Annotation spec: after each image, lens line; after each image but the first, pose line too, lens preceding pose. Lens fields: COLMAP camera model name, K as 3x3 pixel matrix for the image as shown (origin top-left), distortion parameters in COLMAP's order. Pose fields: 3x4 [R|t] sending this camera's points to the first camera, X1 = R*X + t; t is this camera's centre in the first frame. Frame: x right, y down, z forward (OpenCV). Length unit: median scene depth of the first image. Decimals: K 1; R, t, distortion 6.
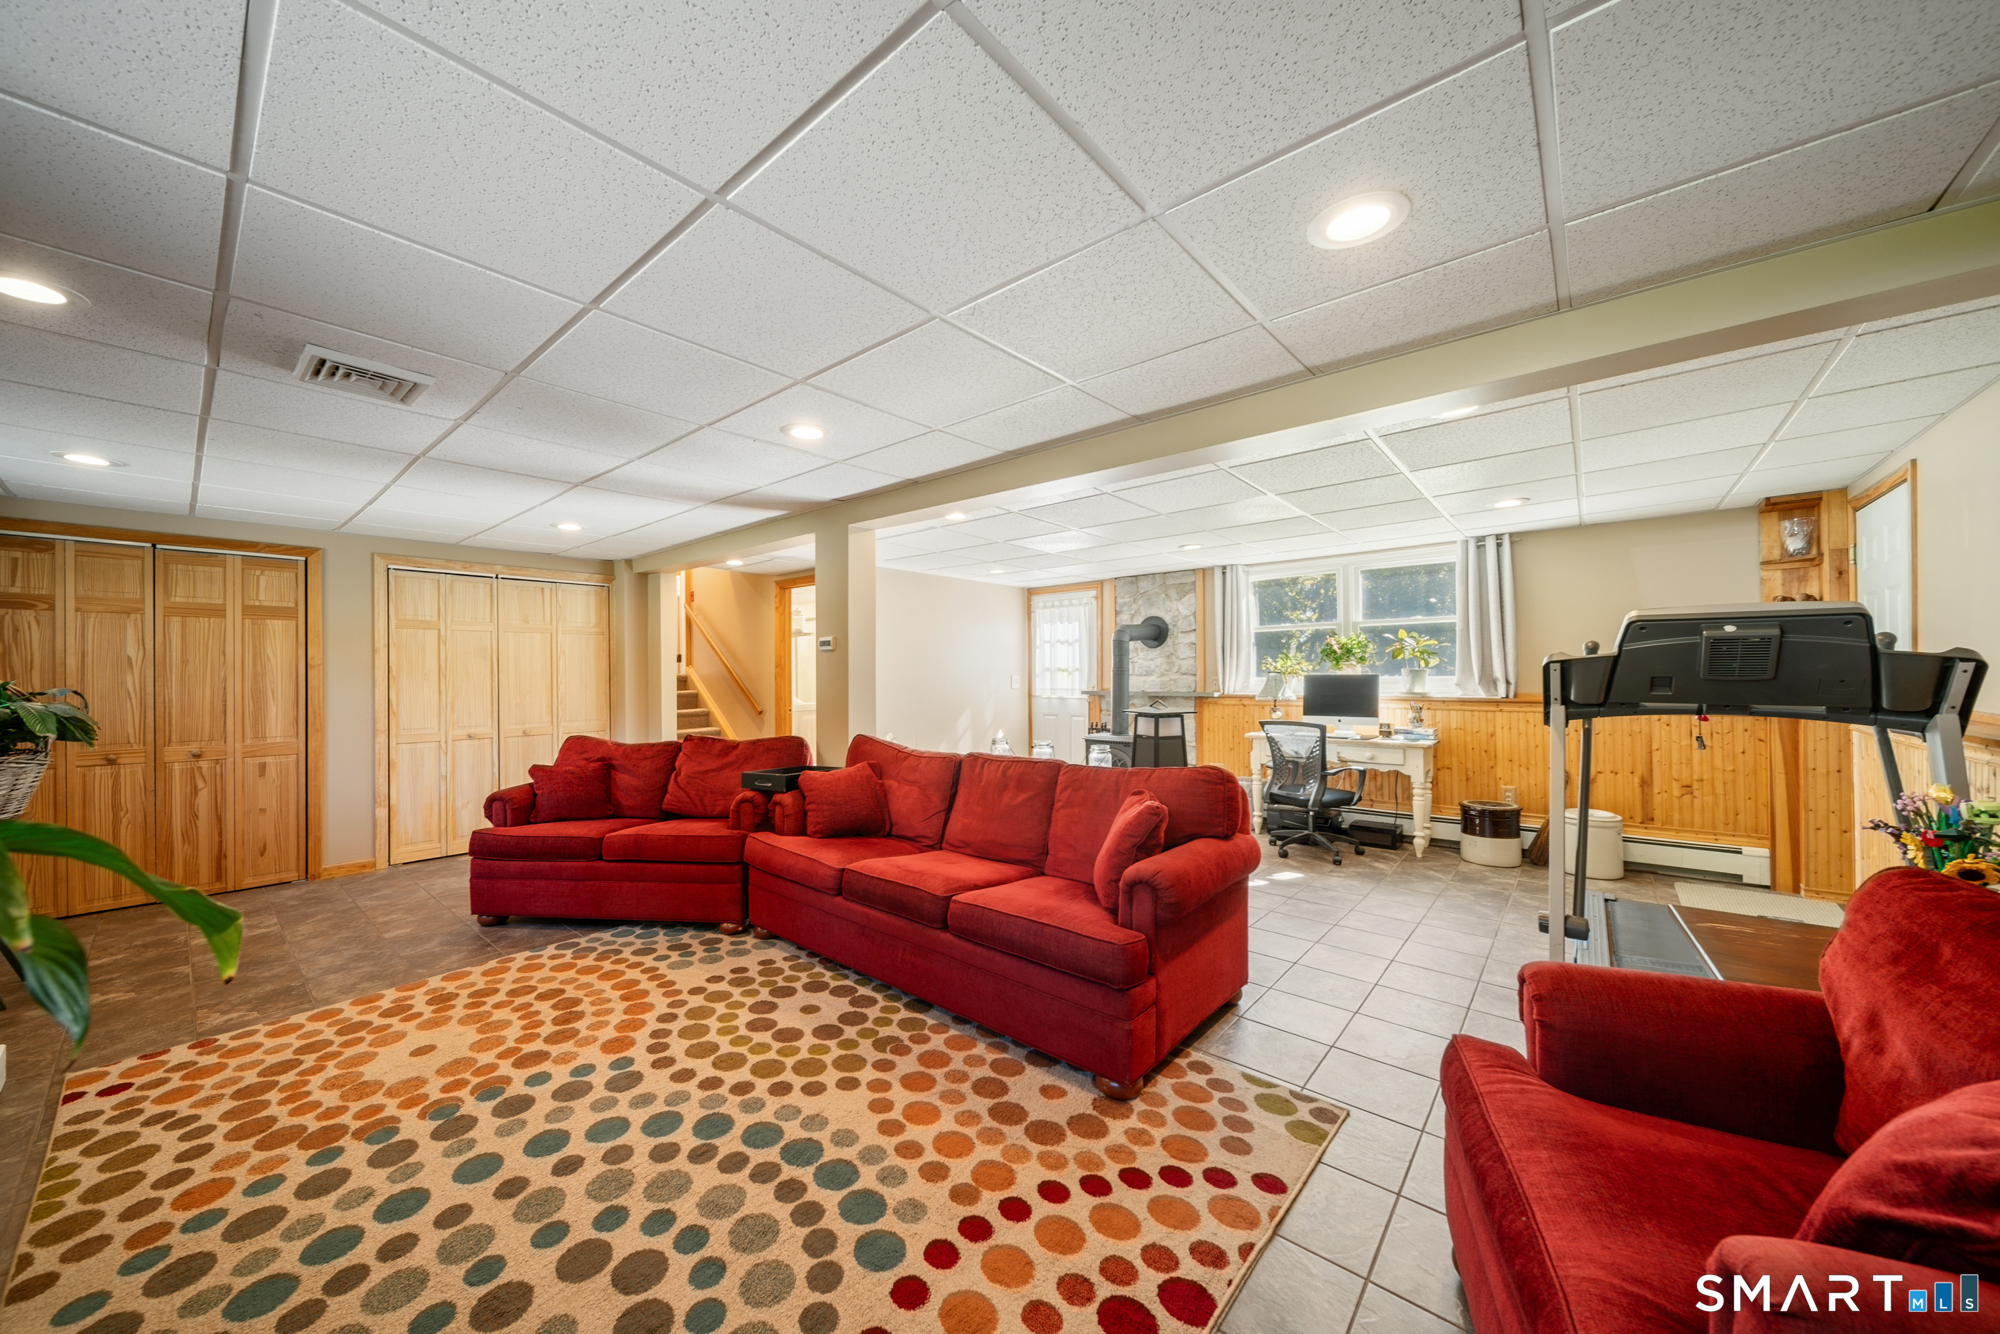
lens RADIAL K [[706.3, 0, 995.4], [0, 706.3, 666.7], [0, 0, 1]] dist [-0.001821, -0.000077]
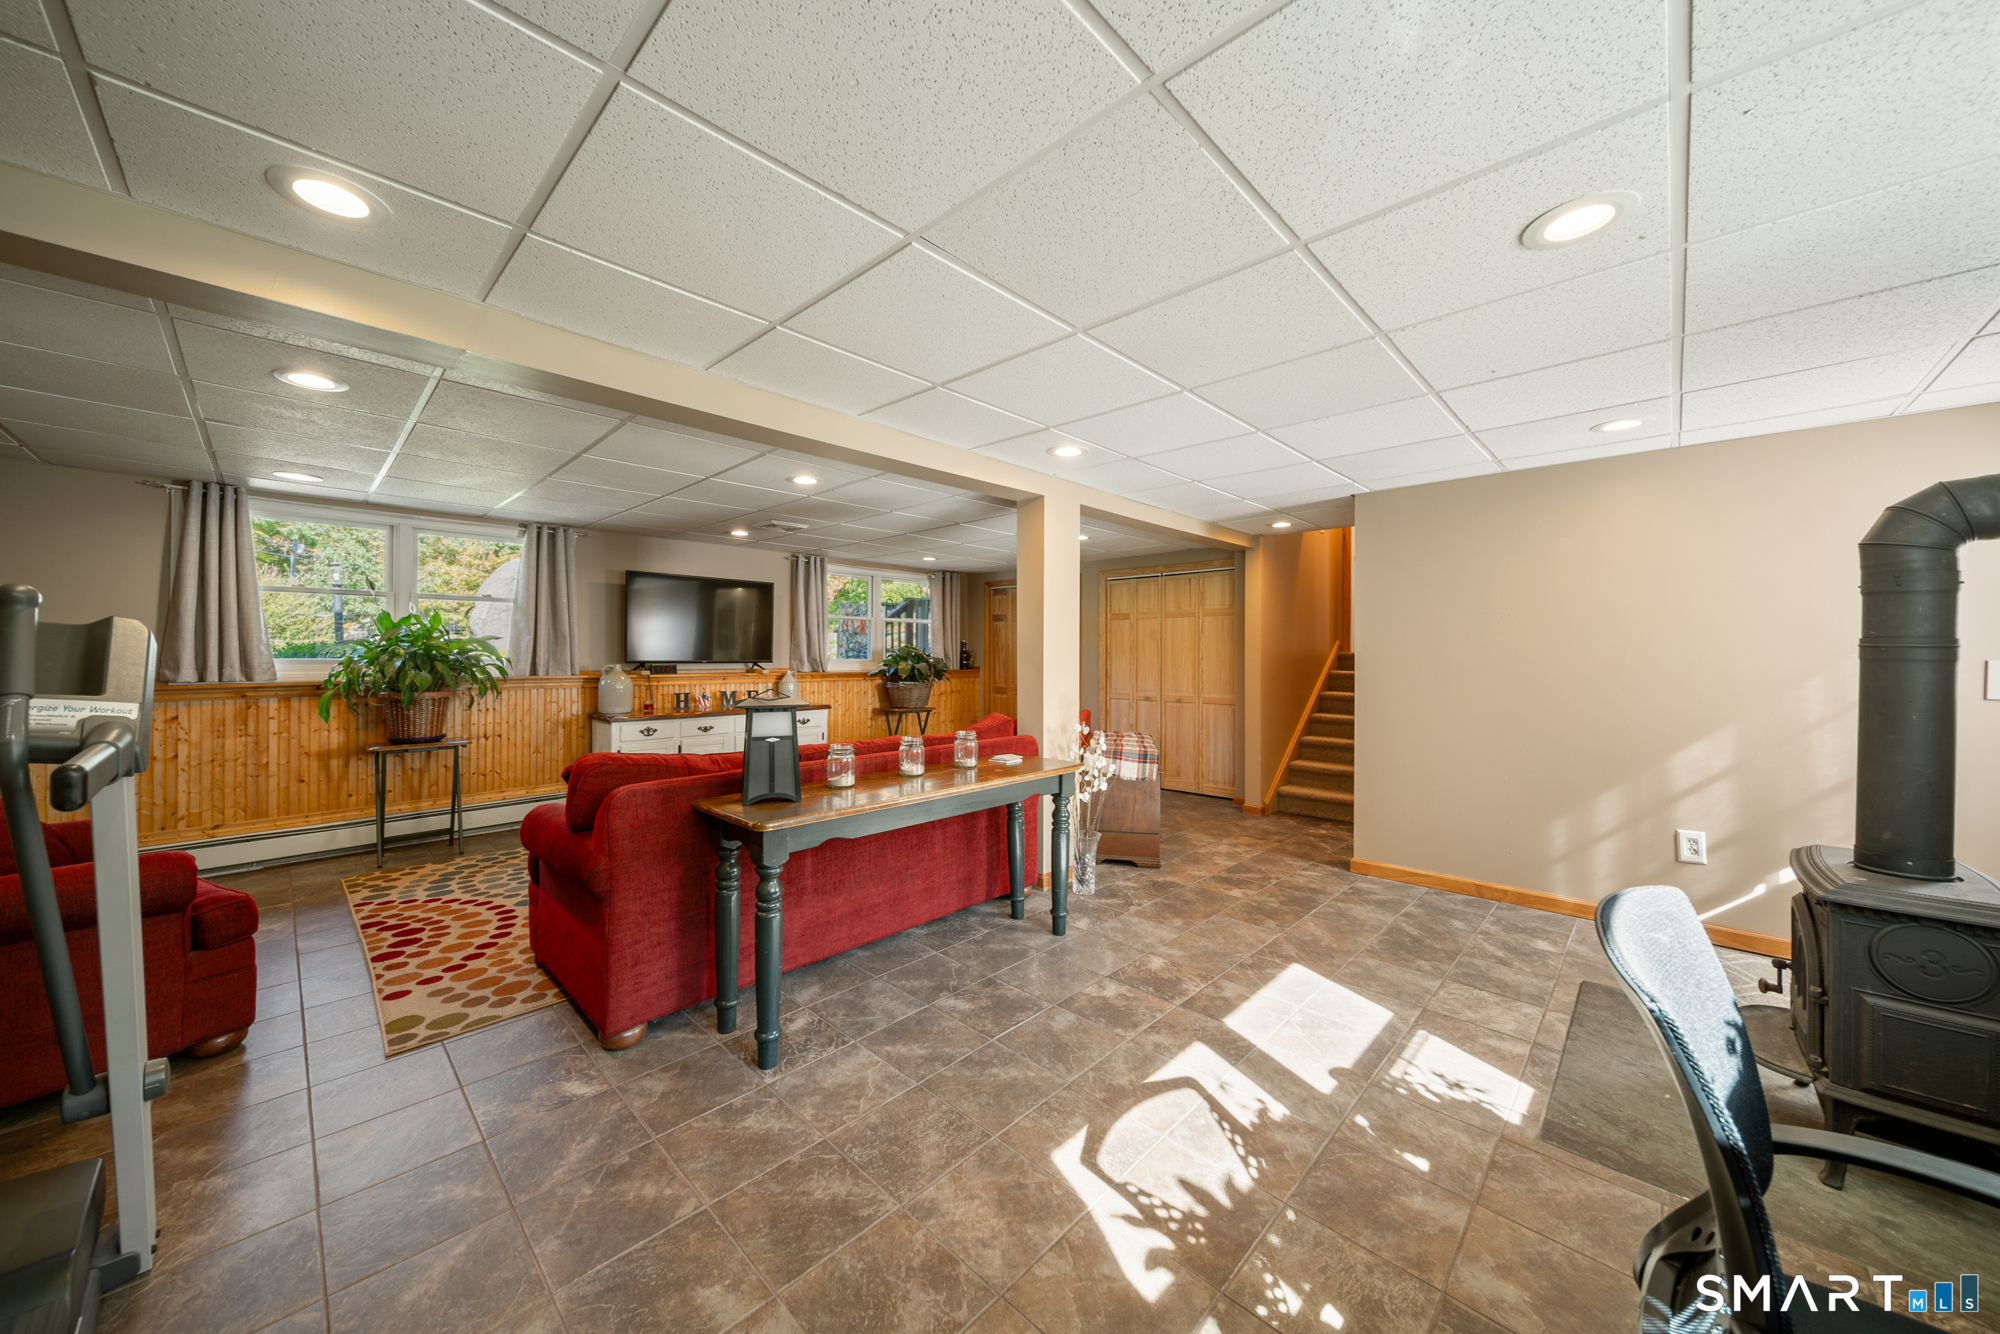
lens RADIAL K [[706.3, 0, 995.7], [0, 706.3, 652.2], [0, 0, 1]] dist [-0.001821, -0.000077]
pose [[-0.064695, 0.013996, -0.997807, 1.752300], [-0.000732, 0.999901, 0.014073, -0.019642], [0.997905, 0.001641, -0.064678, 2.311700]]
